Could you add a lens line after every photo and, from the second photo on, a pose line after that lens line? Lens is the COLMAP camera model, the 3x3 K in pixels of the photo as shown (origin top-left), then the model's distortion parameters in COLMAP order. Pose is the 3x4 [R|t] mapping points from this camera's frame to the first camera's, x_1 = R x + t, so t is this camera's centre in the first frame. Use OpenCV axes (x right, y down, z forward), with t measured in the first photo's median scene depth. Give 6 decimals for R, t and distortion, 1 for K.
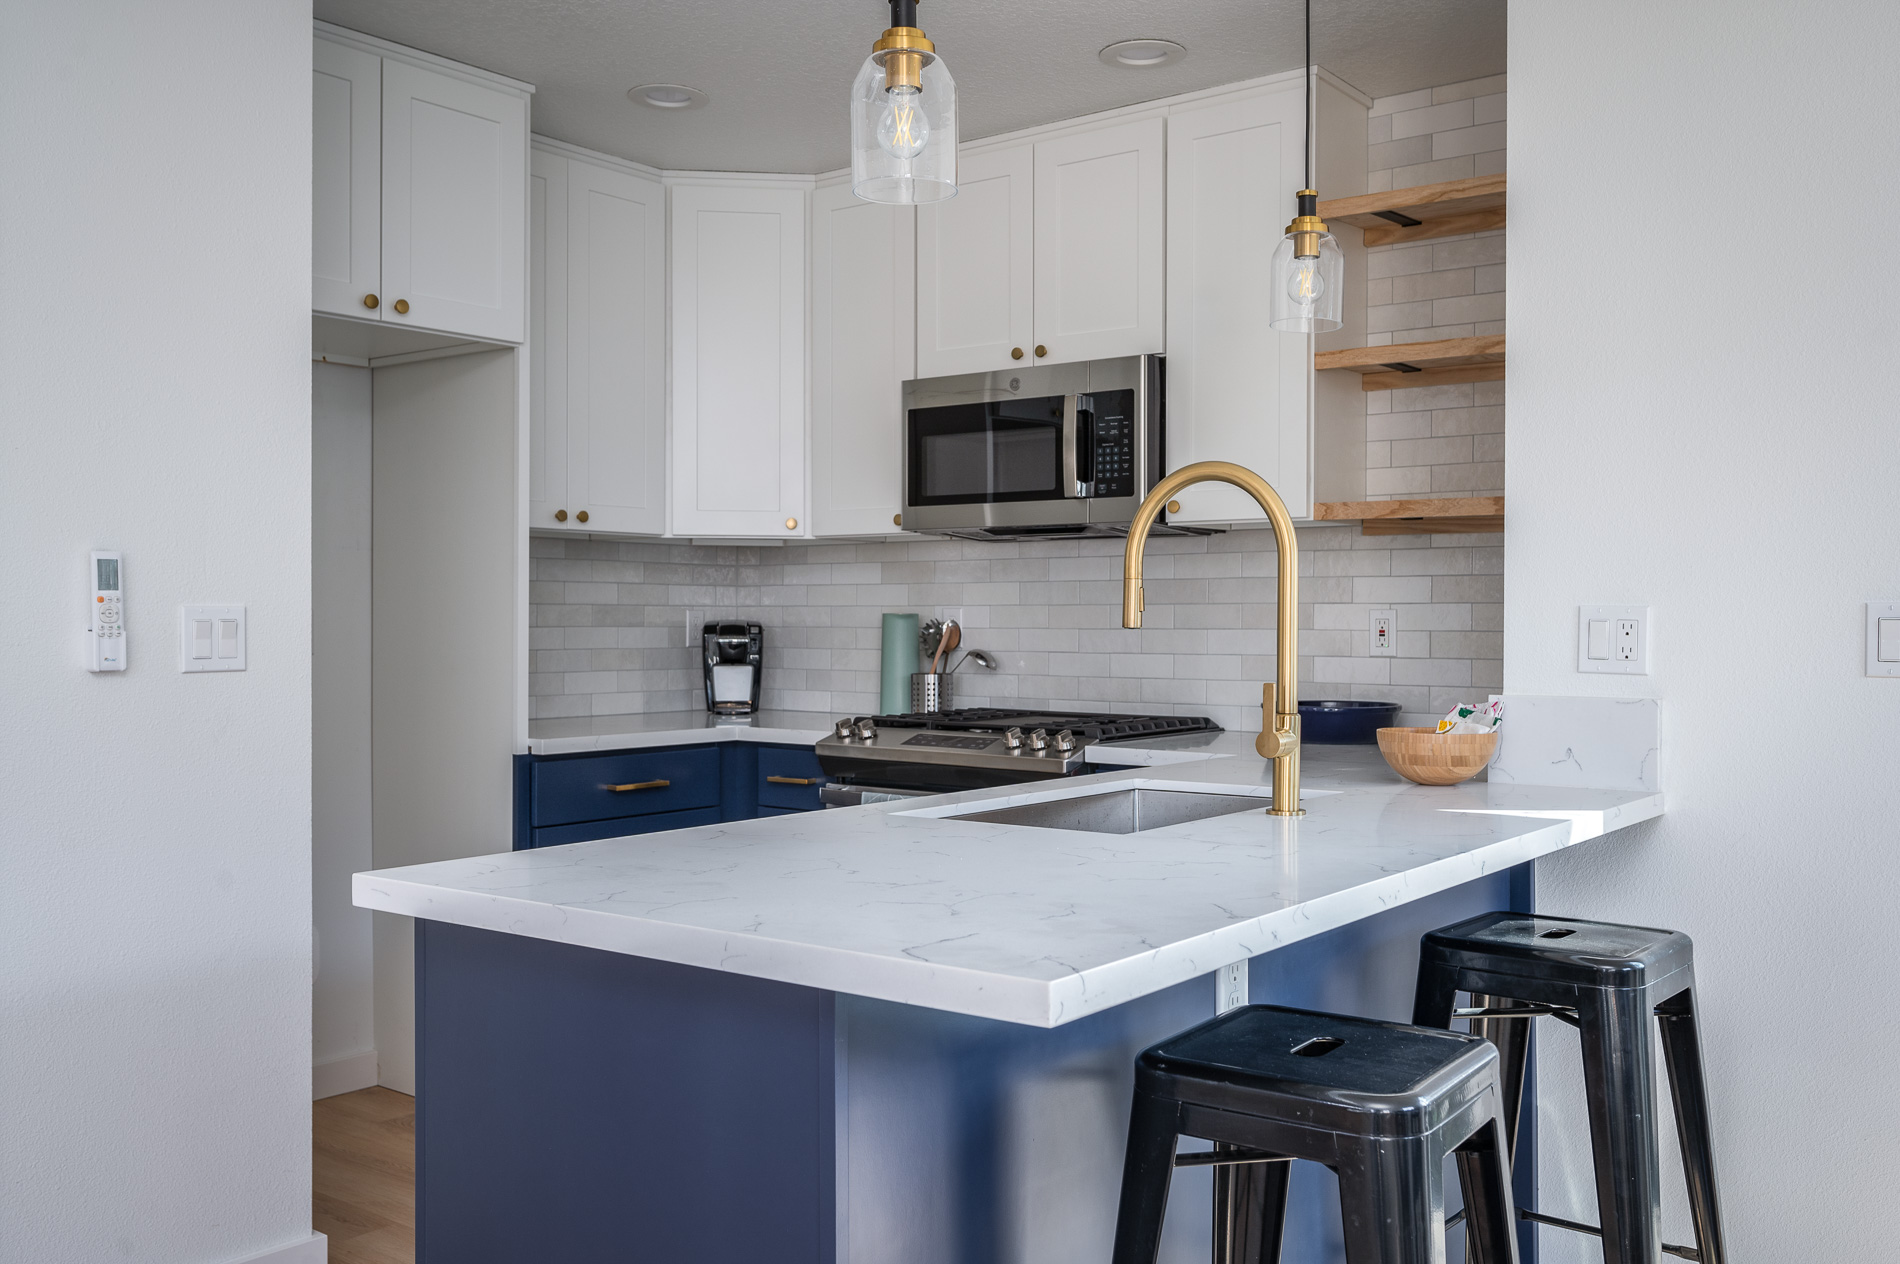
lens RADIAL K [[1650.9, 0, 950.2], [0, 1650.9, 644.7], [0, 0, 1]] dist [0.018537, 0.005948]
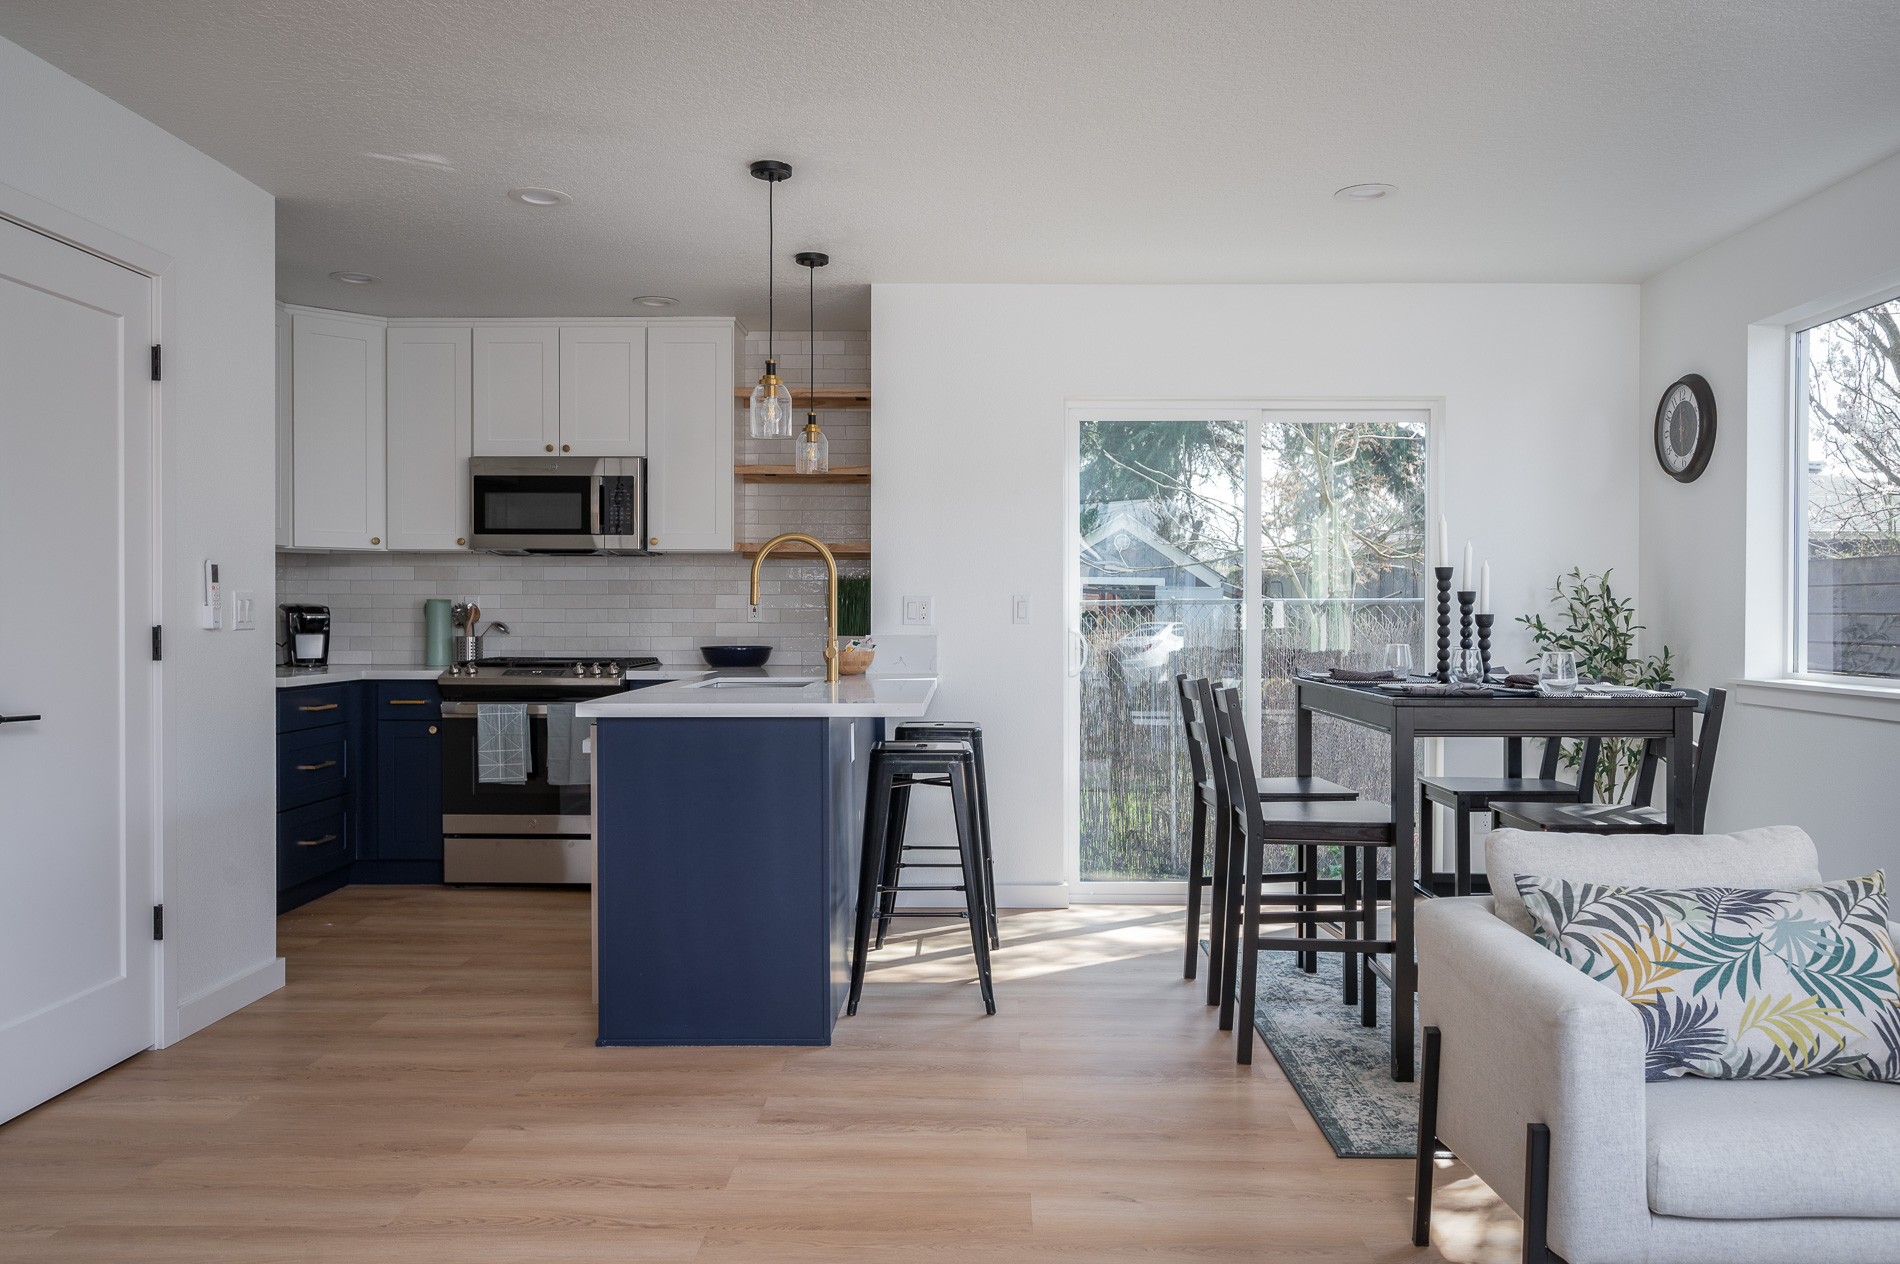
lens RADIAL K [[1407.6, 0, 943.3], [0, 1407.6, 627.3], [0, 0, 1]] dist [-0.002395, 0.002469]
pose [[0.804036, -0.007874, 0.594528, -0.462918], [0.009066, 0.999958, 0.000983, 0.011588], [-0.594511, 0.004600, 0.804074, -0.385618]]
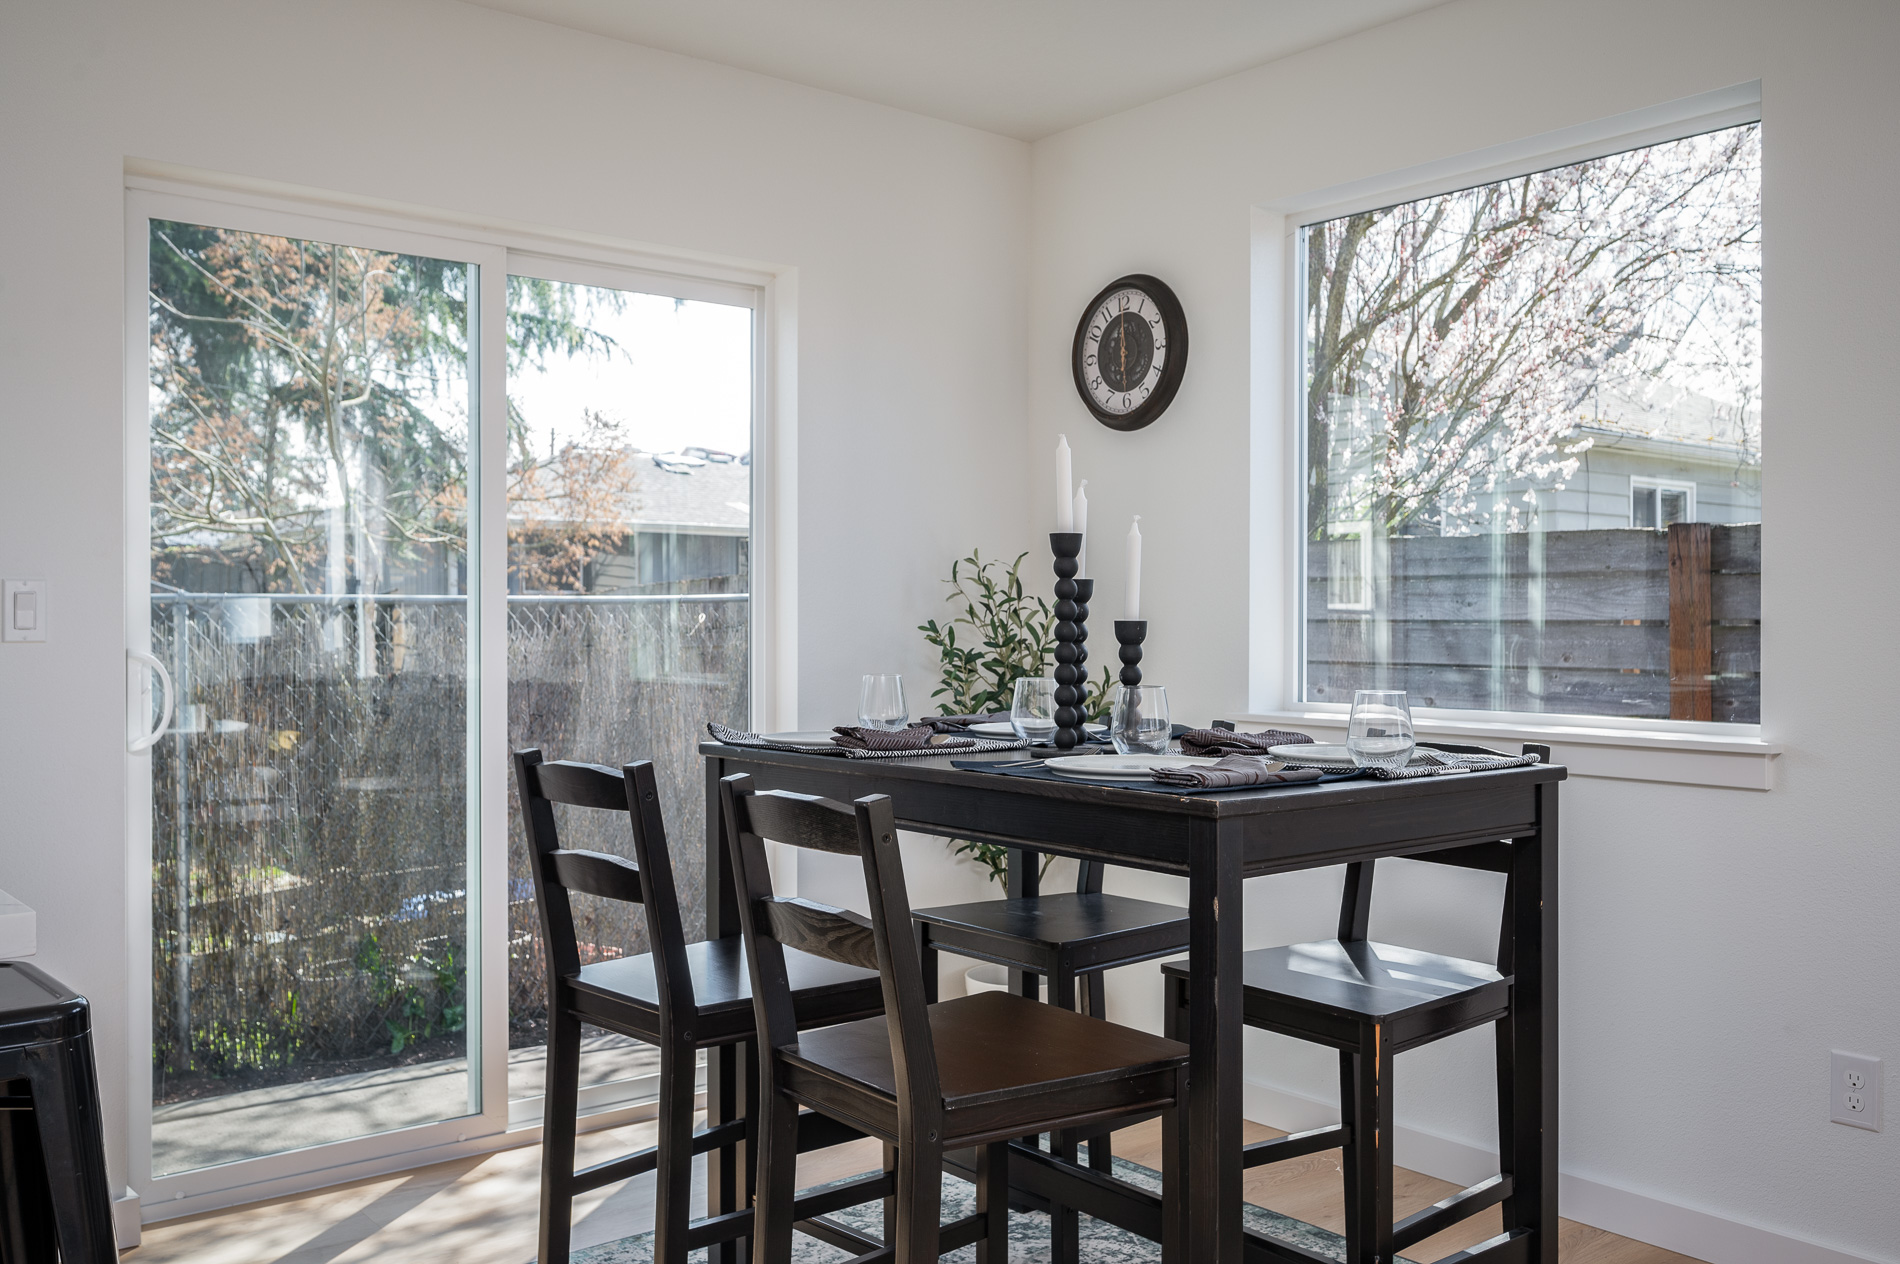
lens RADIAL K [[1650.9, 0, 958.3], [0, 1650.9, 618.8], [0, 0, 1]] dist [0.018537, 0.005948]
pose [[0.224956, -0.002631, 0.974365, -0.230238], [0.011359, 0.999935, 0.000078, 0.005806], [-0.974303, 0.011051, 0.224972, 0.051906]]
